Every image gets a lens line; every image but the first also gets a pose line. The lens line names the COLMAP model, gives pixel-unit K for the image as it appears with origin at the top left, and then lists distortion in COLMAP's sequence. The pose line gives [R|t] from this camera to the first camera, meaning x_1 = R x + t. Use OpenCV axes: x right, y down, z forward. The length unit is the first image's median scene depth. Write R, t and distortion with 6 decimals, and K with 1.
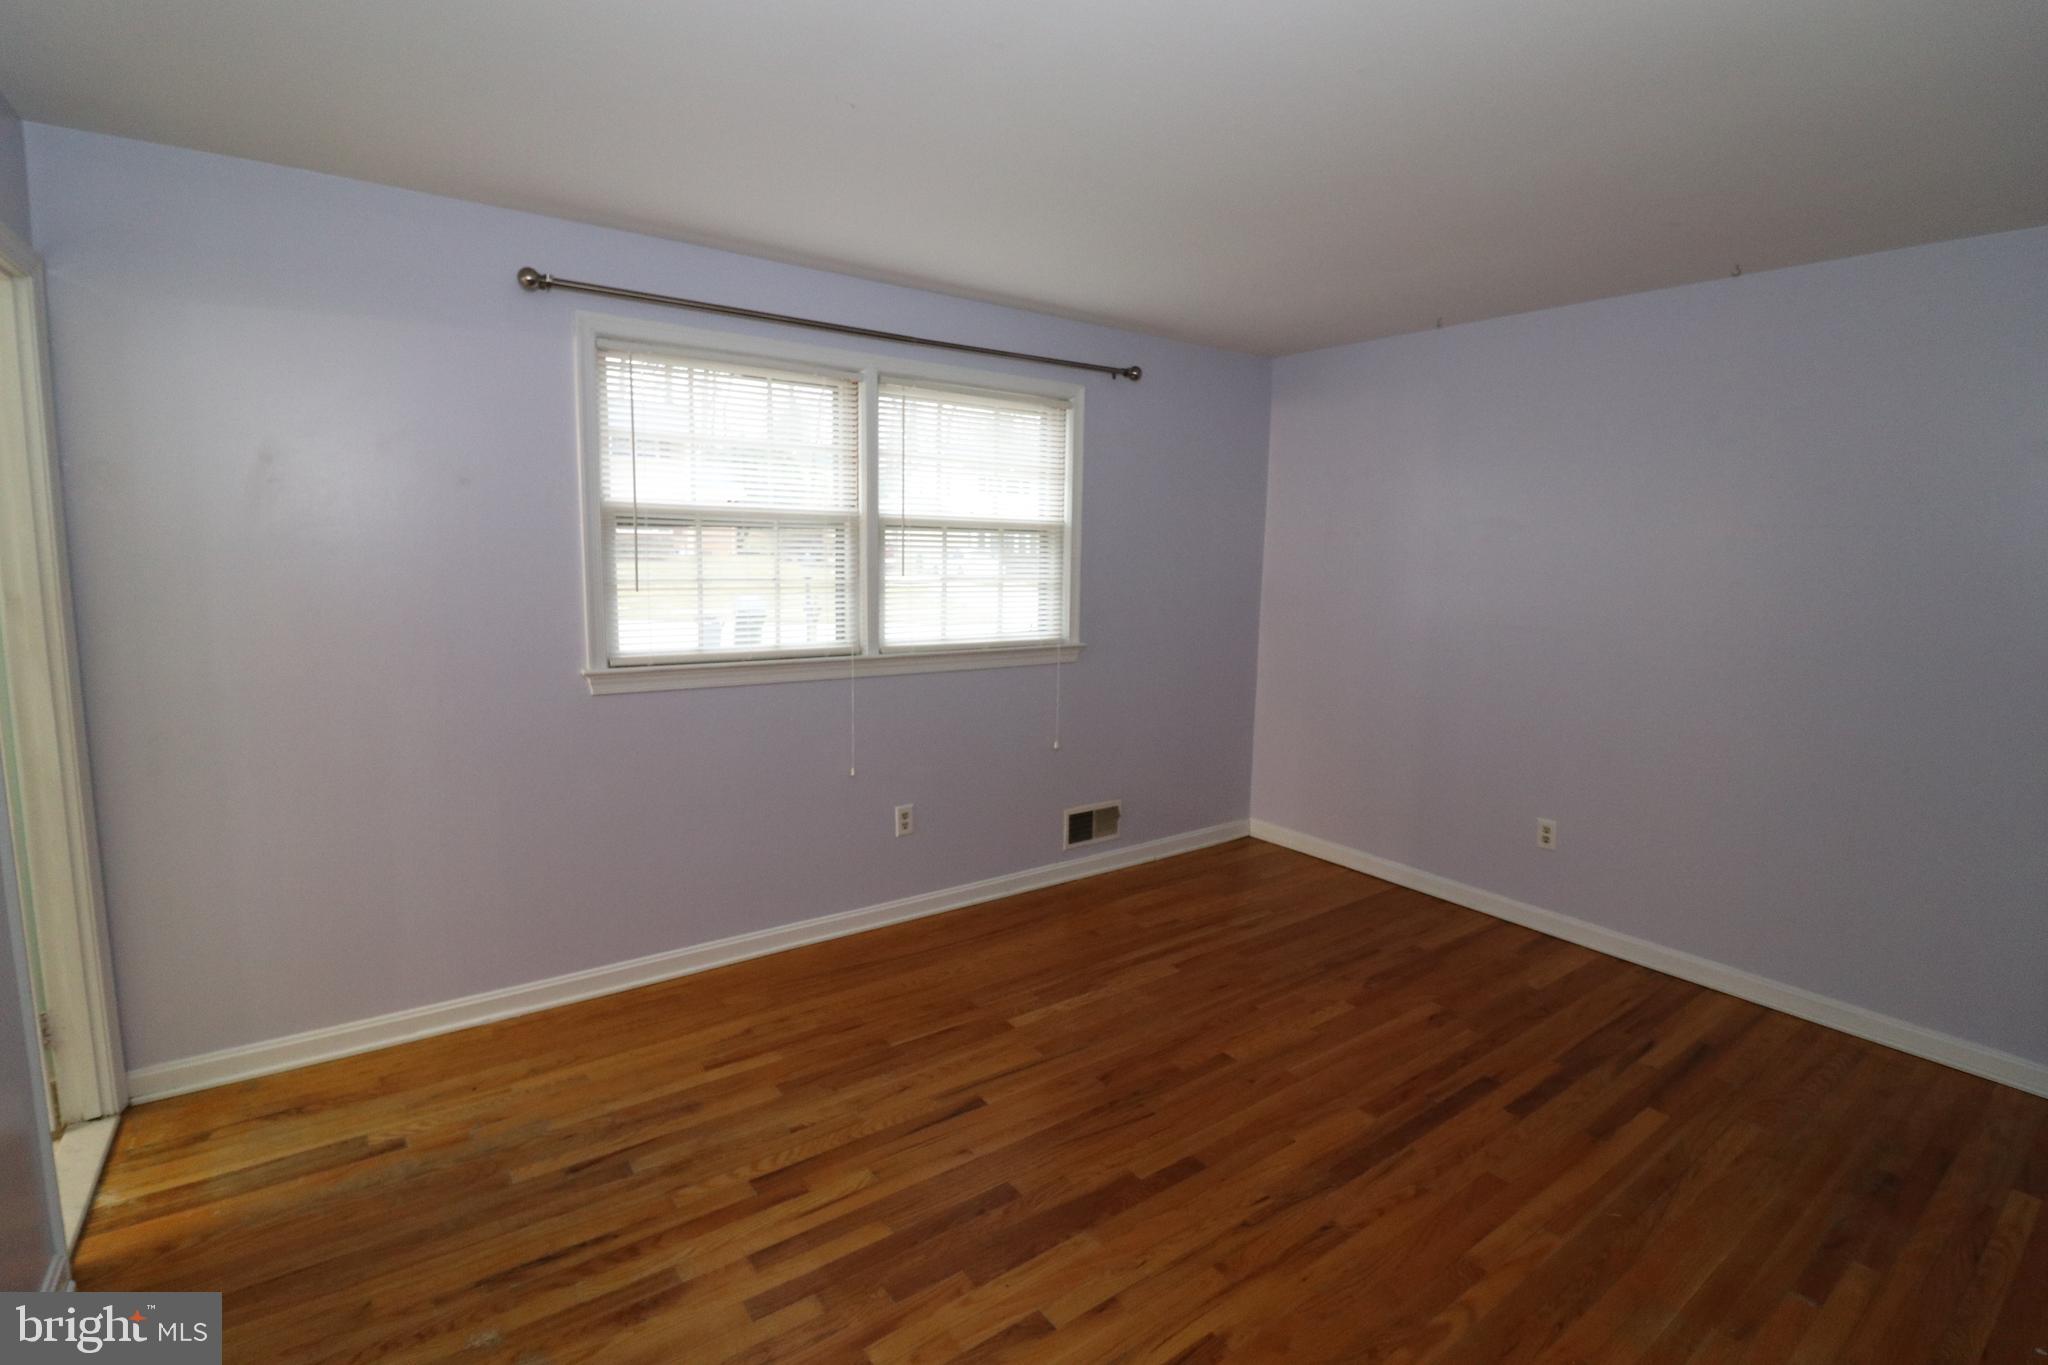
lens RADIAL K [[954.4, 0, 1025.0], [0, 954.4, 681.0], [0, 0, 1]] dist [-0.005182, -0.005789]
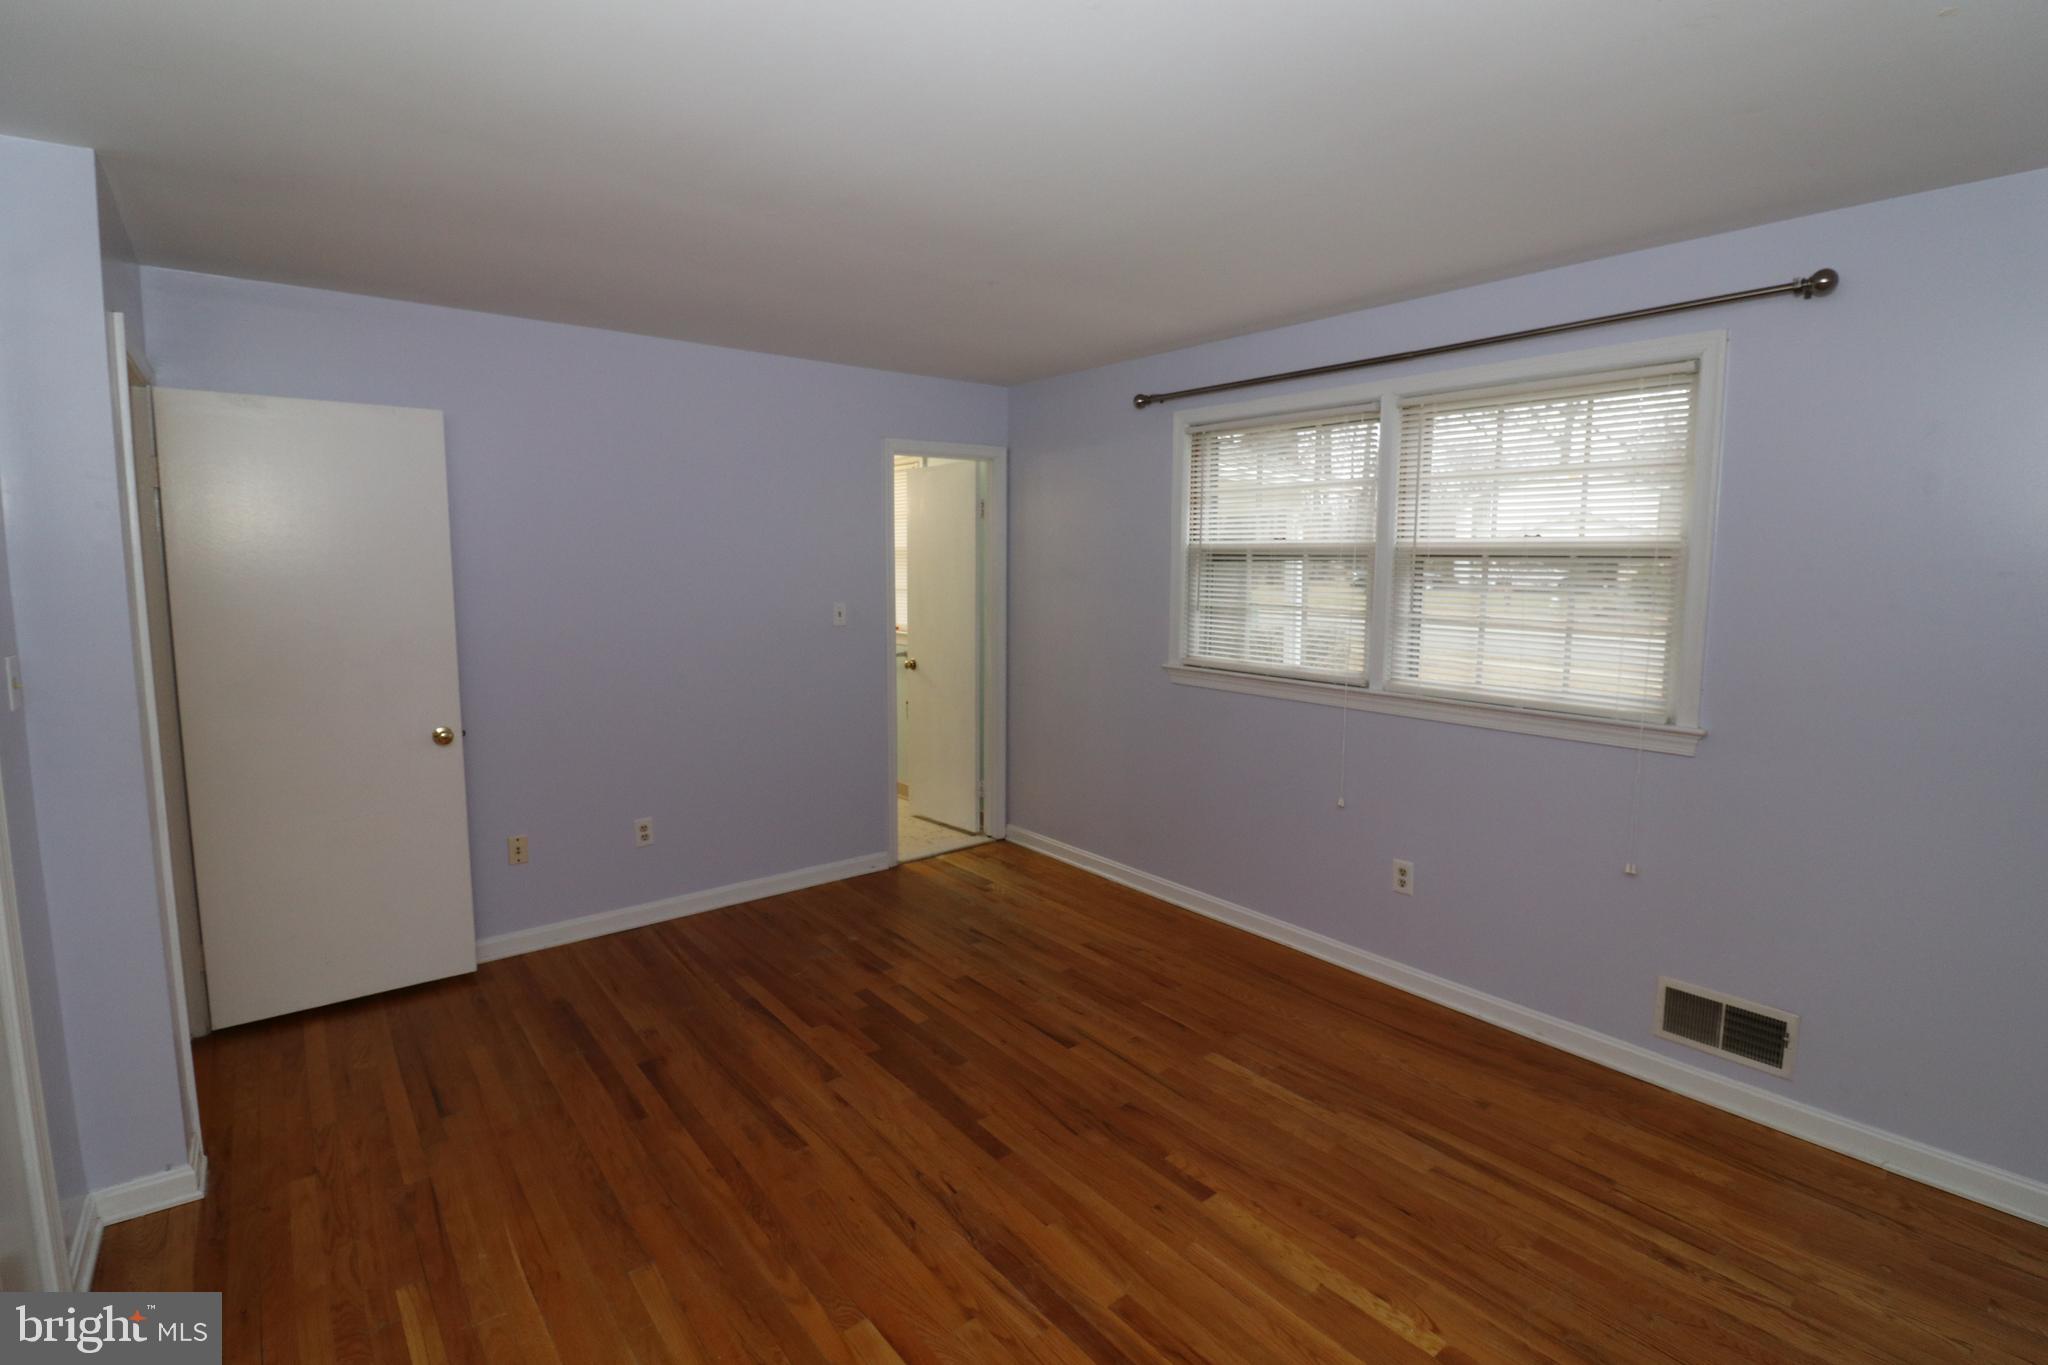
lens RADIAL K [[954.4, 0, 1015.0], [0, 954.4, 680.4], [0, 0, 1]] dist [-0.005182, -0.005789]
pose [[0.041535, 0.106135, -0.993484, 1.005987], [-0.146470, 0.984246, 0.099024, -0.101225], [0.988343, 0.141402, 0.056426, 0.752827]]
